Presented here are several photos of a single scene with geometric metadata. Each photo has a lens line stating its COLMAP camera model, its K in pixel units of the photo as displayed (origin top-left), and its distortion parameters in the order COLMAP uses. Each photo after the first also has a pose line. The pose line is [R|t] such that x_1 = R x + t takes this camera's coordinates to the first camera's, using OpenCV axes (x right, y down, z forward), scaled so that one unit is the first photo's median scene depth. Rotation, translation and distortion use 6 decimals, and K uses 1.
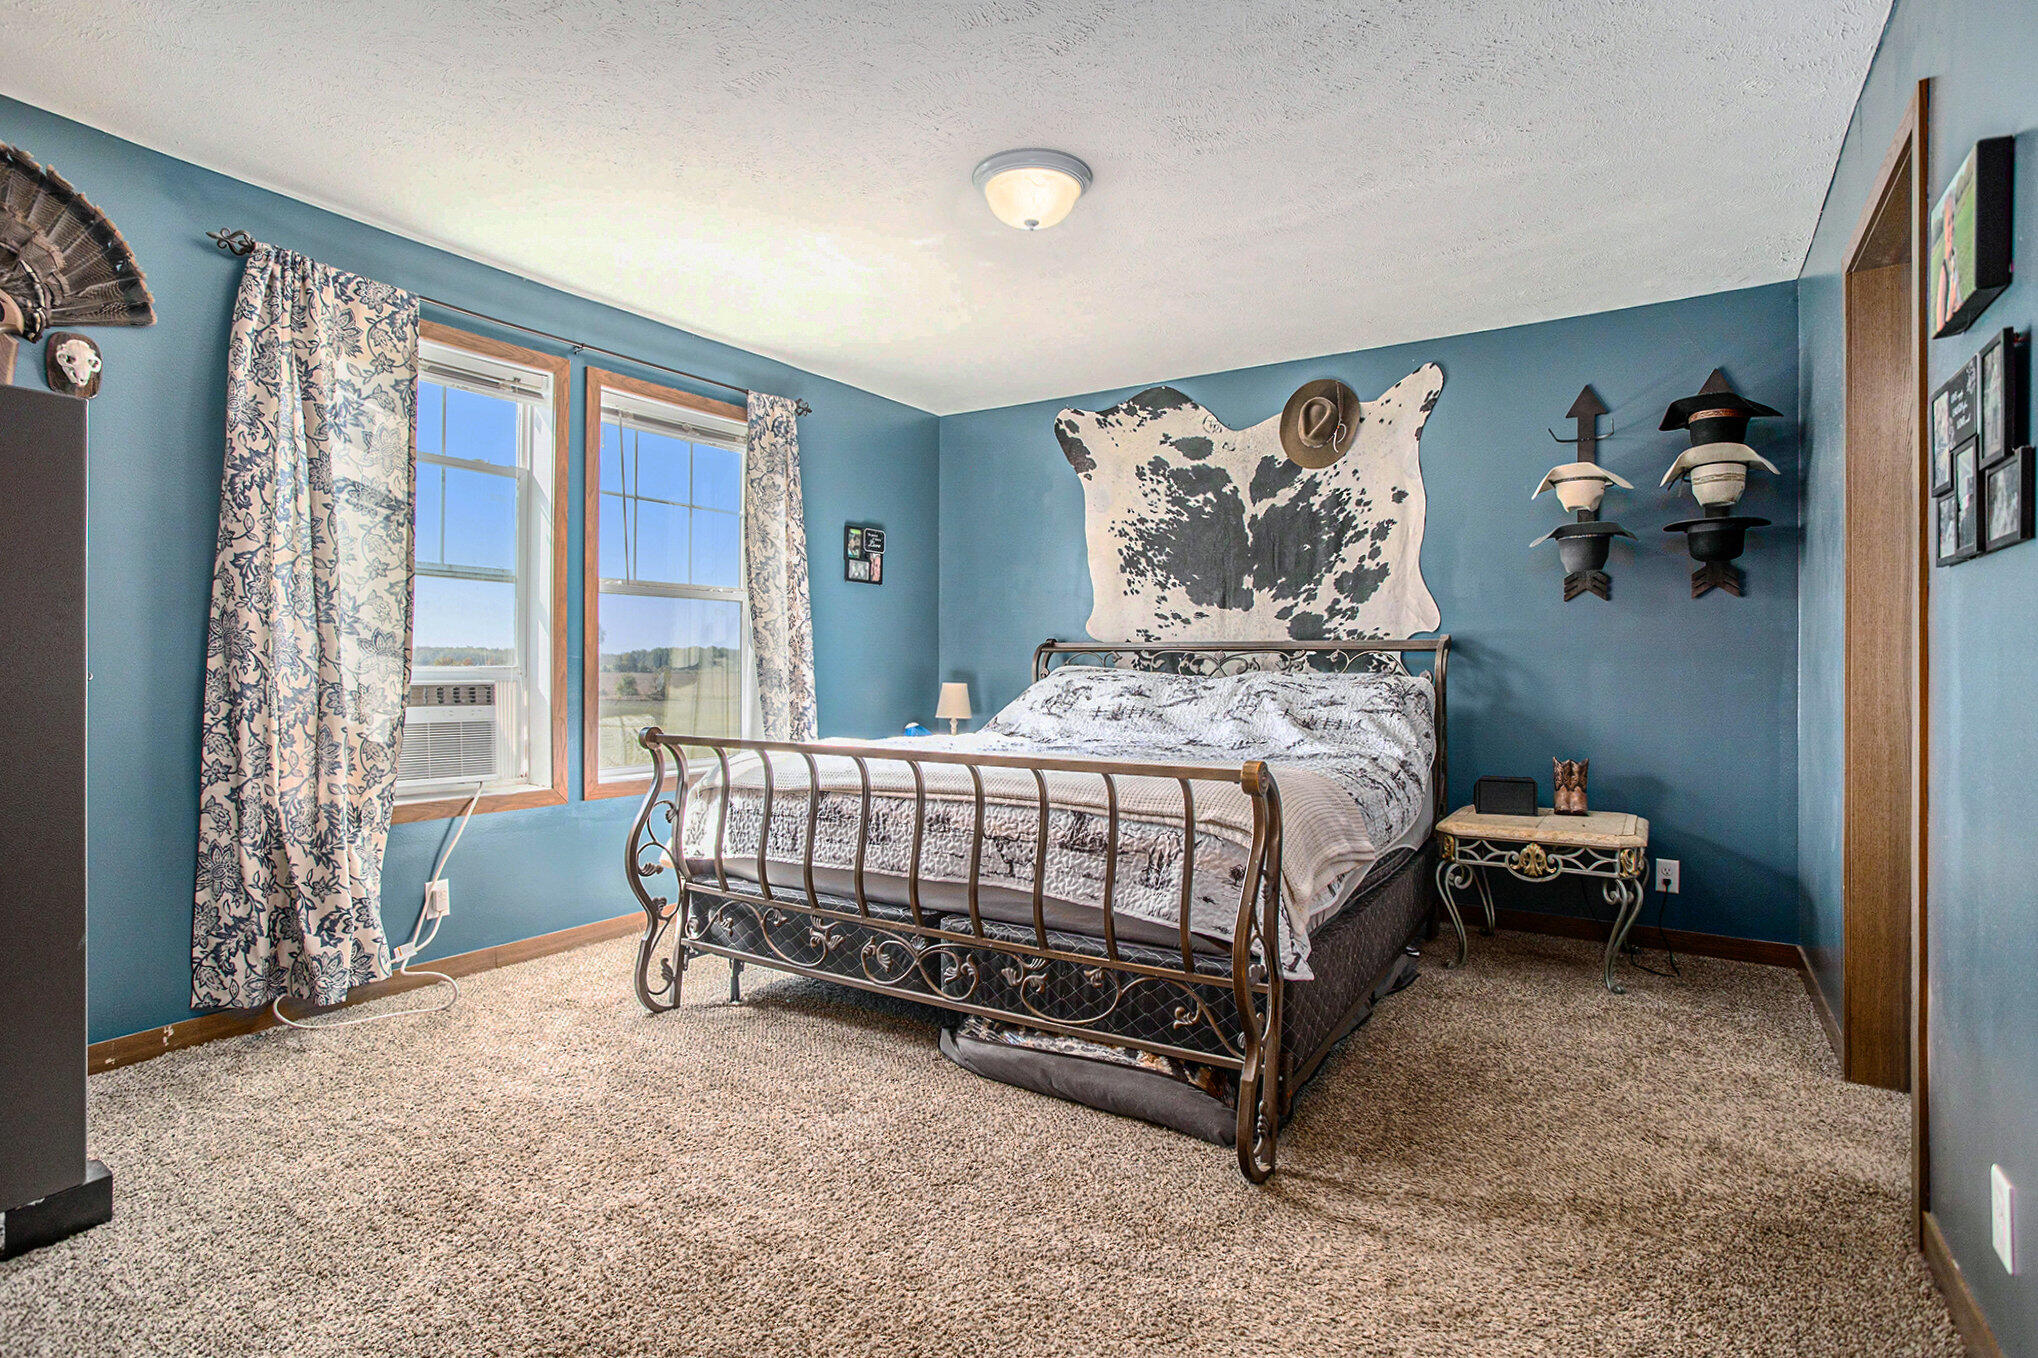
lens RADIAL K [[990.7, 0, 1028.9], [0, 990.7, 669.9], [0, 0, 1]] dist [-0.026594, 0.008869]
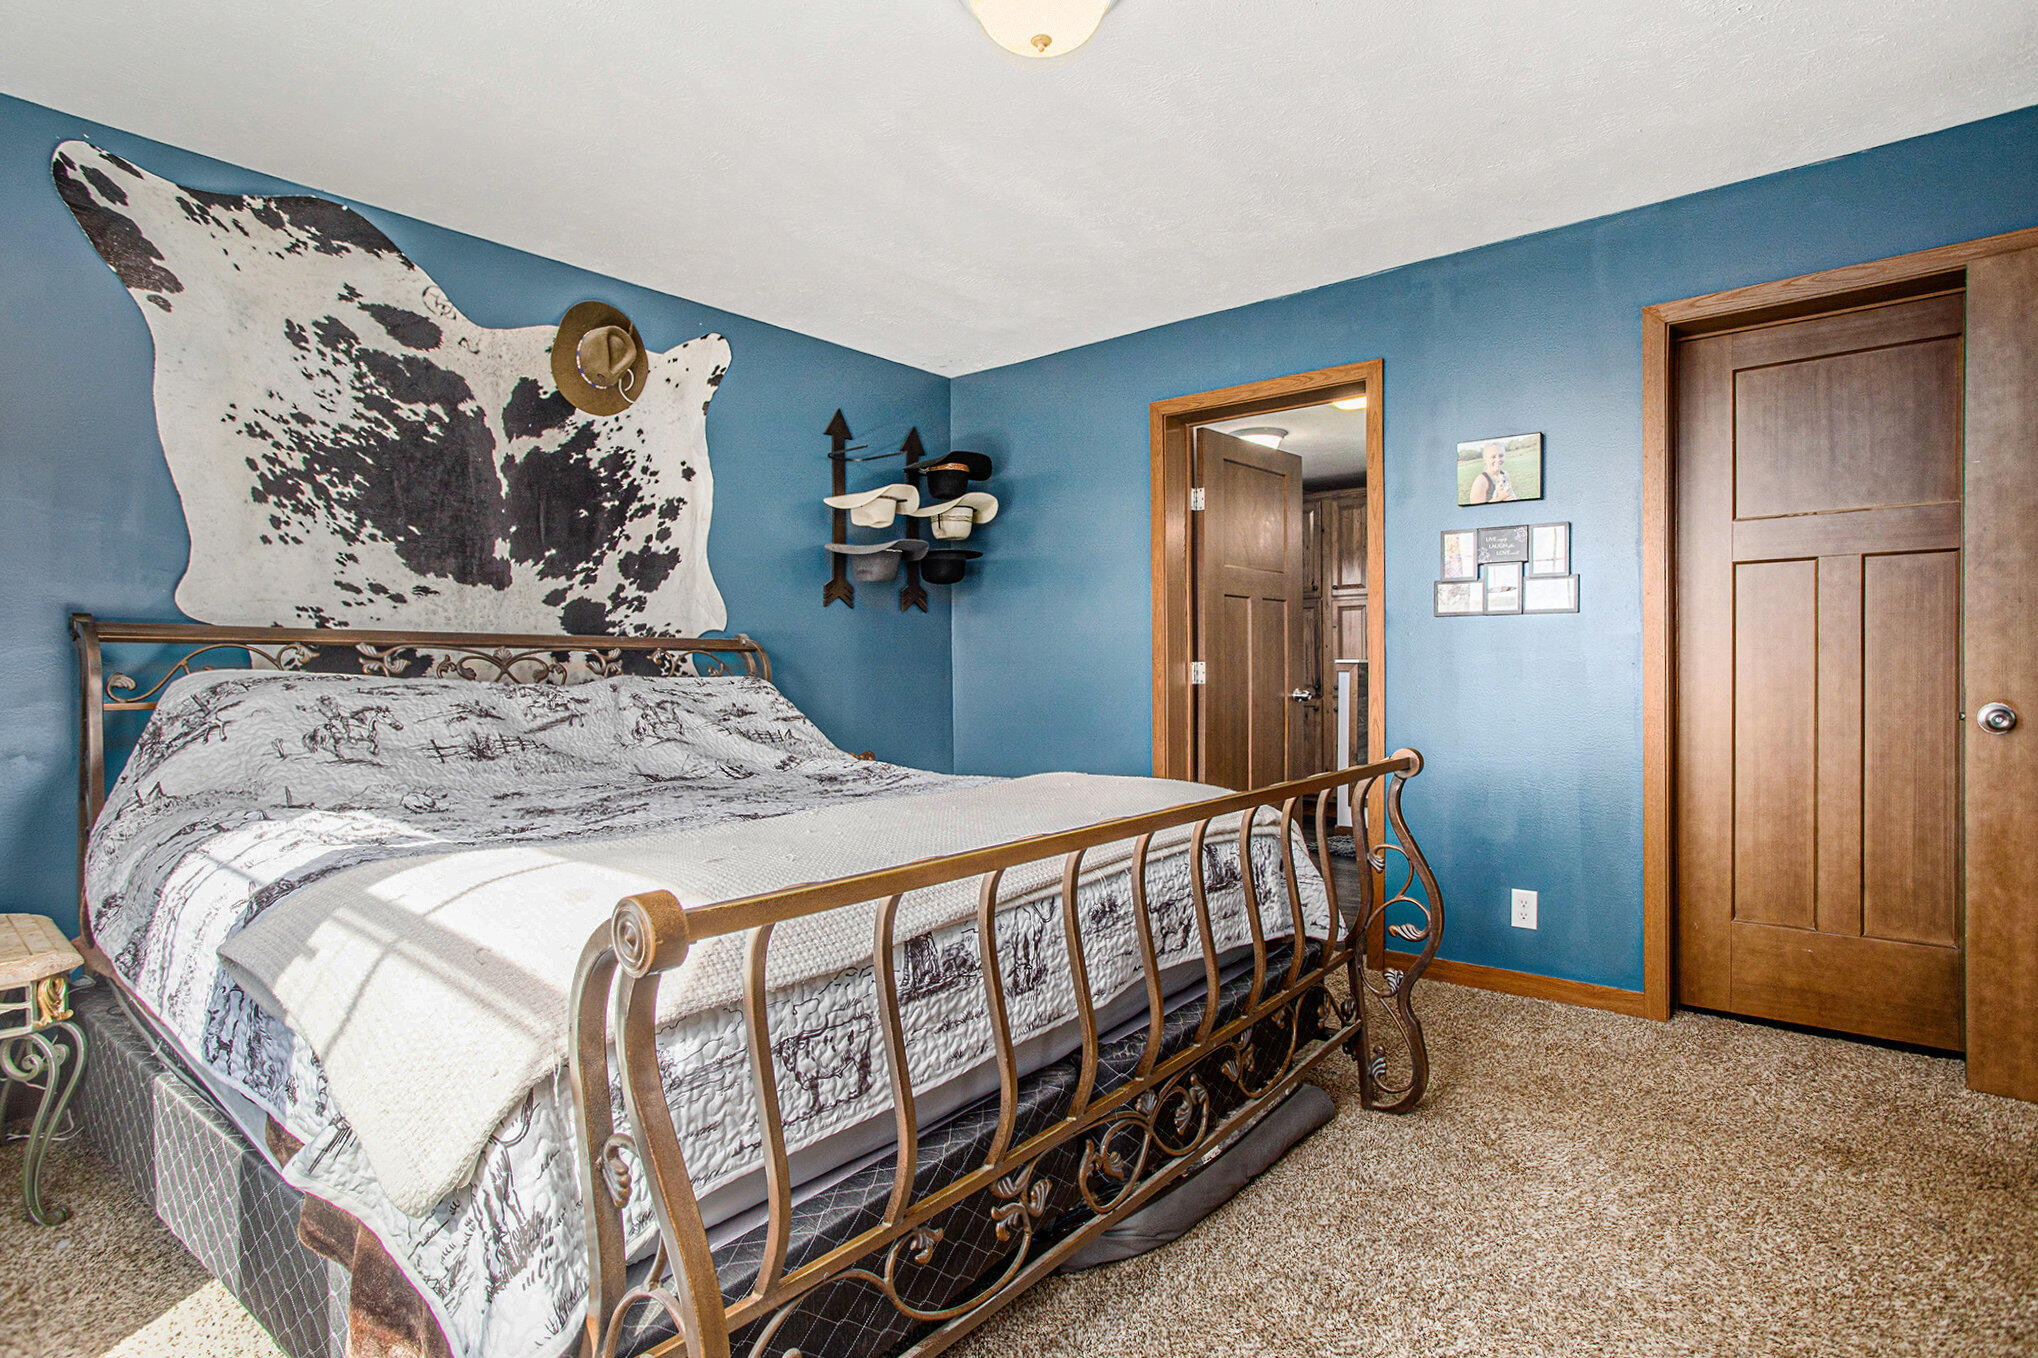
lens RADIAL K [[990.7, 0, 1015.2], [0, 990.7, 667.4], [0, 0, 1]] dist [-0.026594, 0.008869]
pose [[0.157367, -0.004673, 0.987529, -0.419451], [0.007163, 0.999968, 0.003591, -0.005036], [-0.987514, 0.006508, 0.157395, 0.546659]]
